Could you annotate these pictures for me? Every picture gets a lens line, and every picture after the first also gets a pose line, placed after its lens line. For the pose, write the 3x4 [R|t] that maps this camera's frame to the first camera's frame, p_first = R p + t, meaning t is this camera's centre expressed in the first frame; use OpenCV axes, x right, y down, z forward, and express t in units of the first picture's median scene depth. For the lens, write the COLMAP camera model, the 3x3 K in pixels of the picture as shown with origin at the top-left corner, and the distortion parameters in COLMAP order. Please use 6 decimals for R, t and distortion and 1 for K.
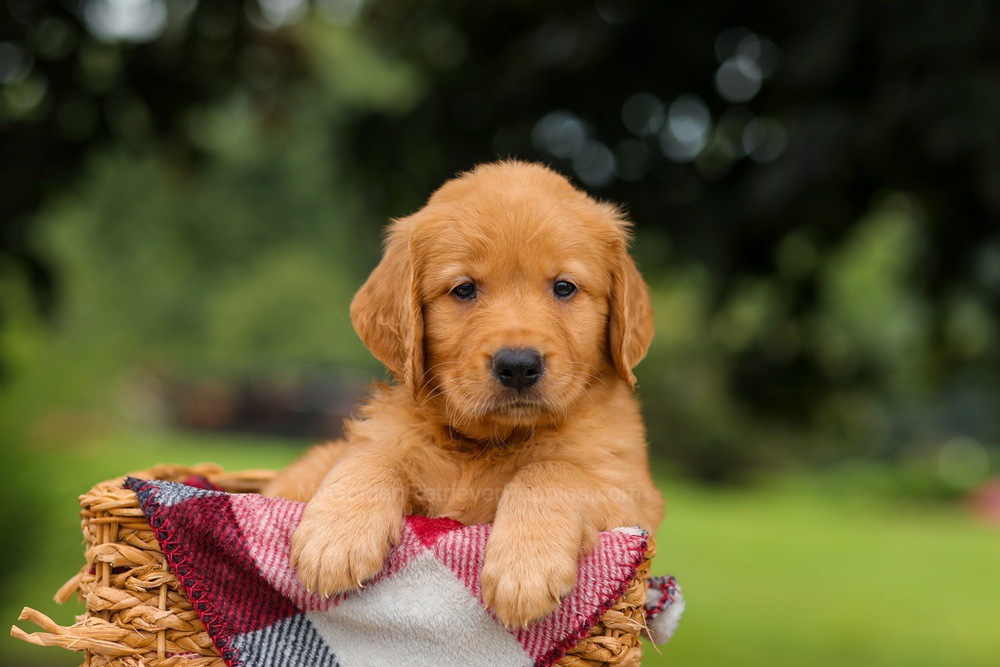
lens RADIAL K [[3091.3, 0, 524.4], [0, 3091.3, 325.6], [0, 0, 1]] dist [0.305822, 0.000000]
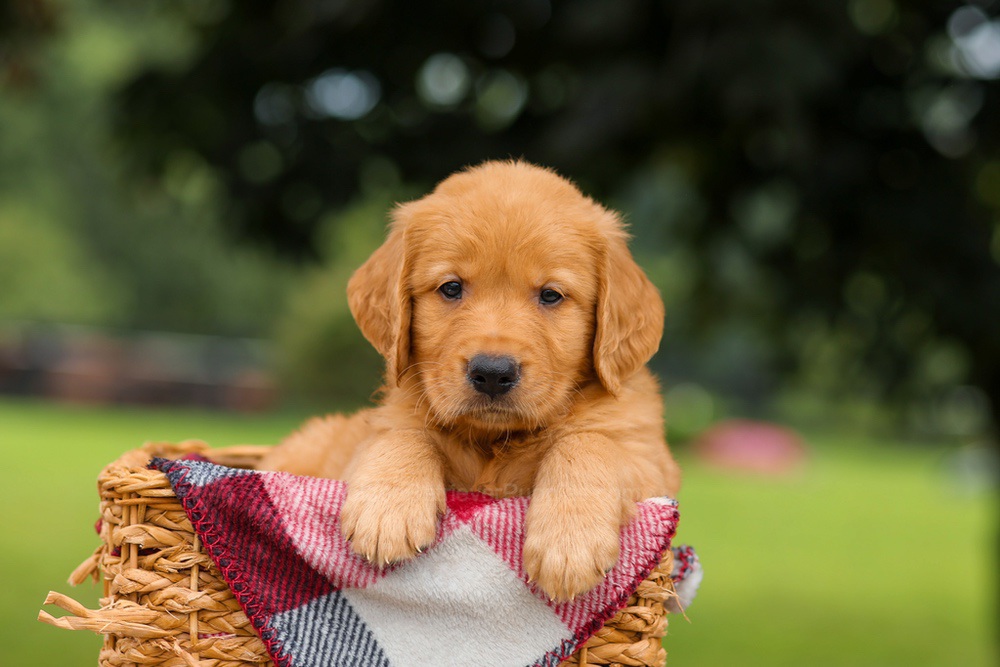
lens RADIAL K [[3091.3, 0, 530.1], [0, 3091.3, 327.7], [0, 0, 1]] dist [0.305822, 0.000000]
pose [[0.994172, -0.015934, 0.106619, -0.114839], [0.014047, 0.999732, 0.018424, -0.009029], [-0.106884, -0.016819, 0.994129, 0.007352]]
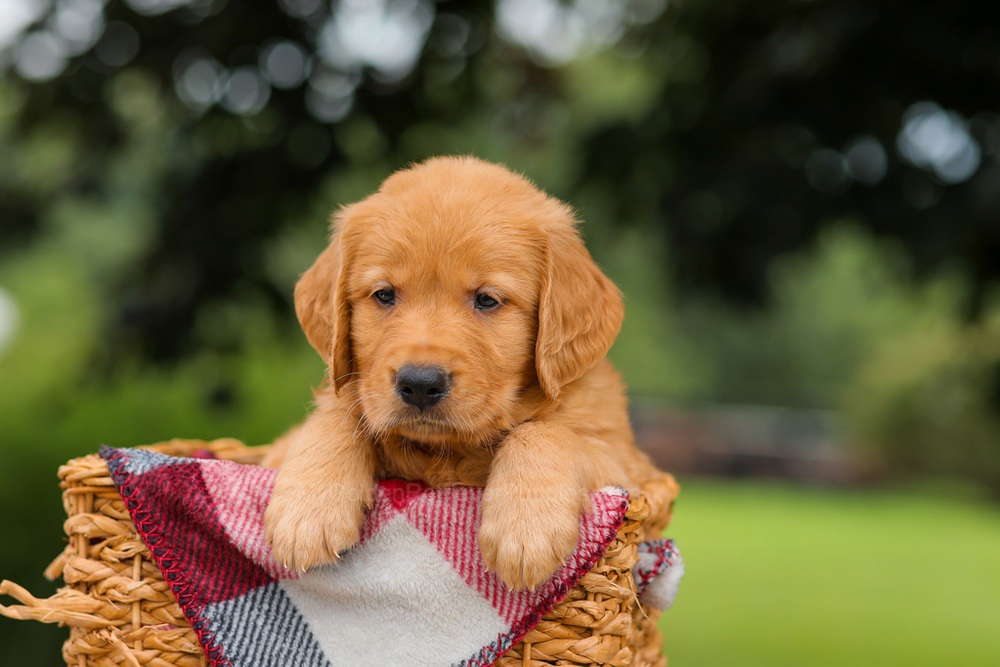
lens RADIAL K [[3091.3, 0, 497.3], [0, 3091.3, 312.3], [0, 0, 1]] dist [0.305822, 0.000000]
pose [[0.992789, -0.025466, -0.117138, 0.113765], [0.023553, 0.999566, -0.017690, 0.027060], [0.117538, 0.014803, 0.992958, 0.039948]]
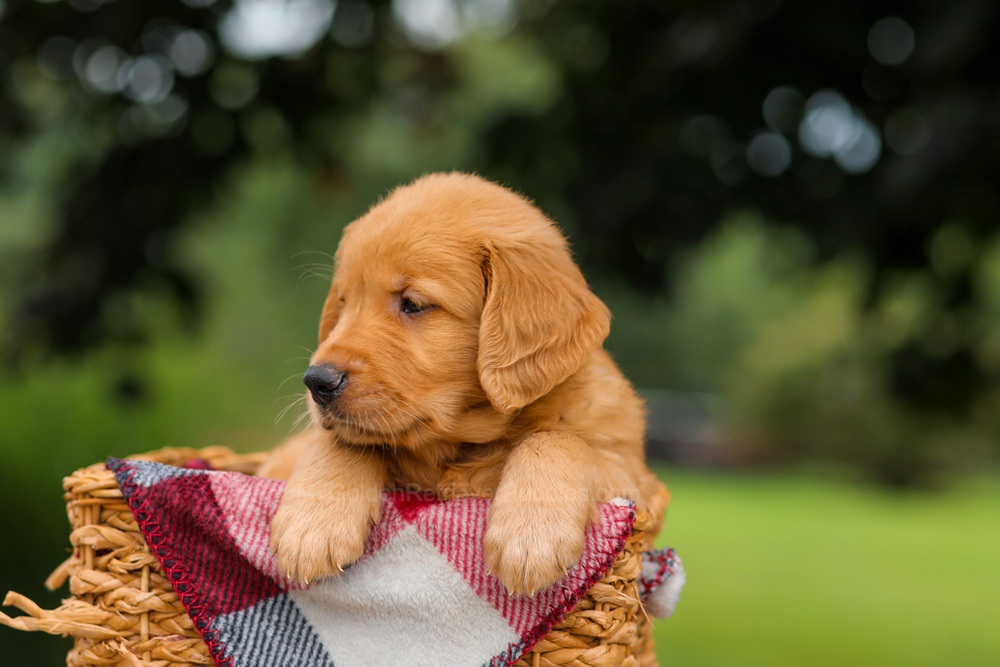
lens RADIAL K [[3091.3, 0, 498.6], [0, 3091.3, 326.2], [0, 0, 1]] dist [0.305822, 0.000000]
pose [[0.996949, -0.024797, -0.074011, 0.070292], [0.024435, 0.999685, -0.005789, 0.015927], [0.074132, 0.003963, 0.997241, 0.027779]]
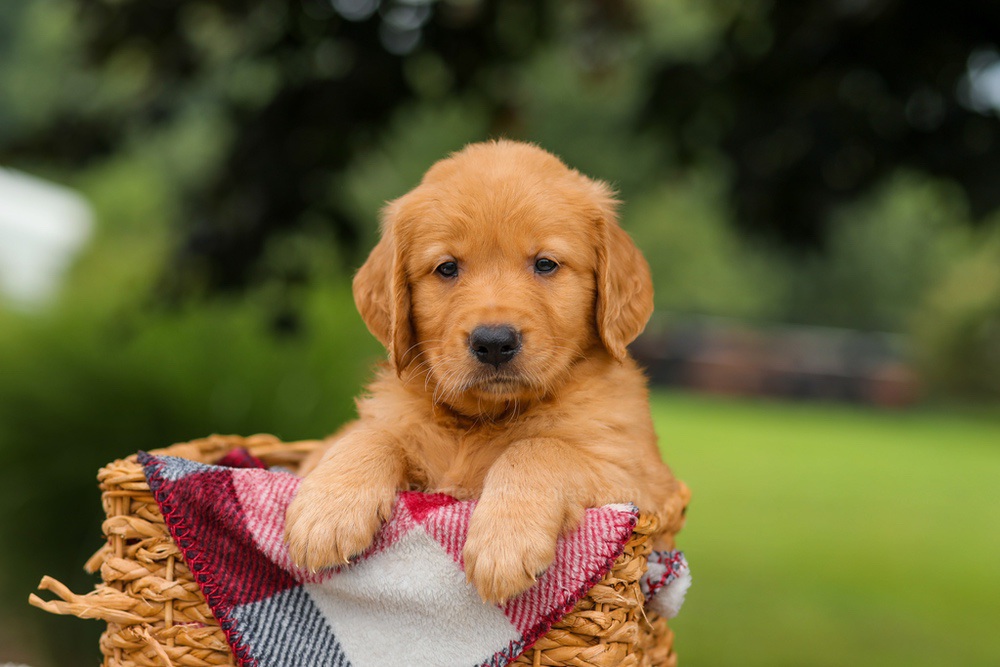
lens RADIAL K [[3091.3, 0, 523.7], [0, 3091.3, 338.8], [0, 0, 1]] dist [0.305822, 0.000000]
pose [[0.990989, -0.001069, -0.133939, 0.139263], [0.004110, 0.999740, 0.022429, -0.011678], [0.133880, -0.022778, 0.990736, -0.005522]]
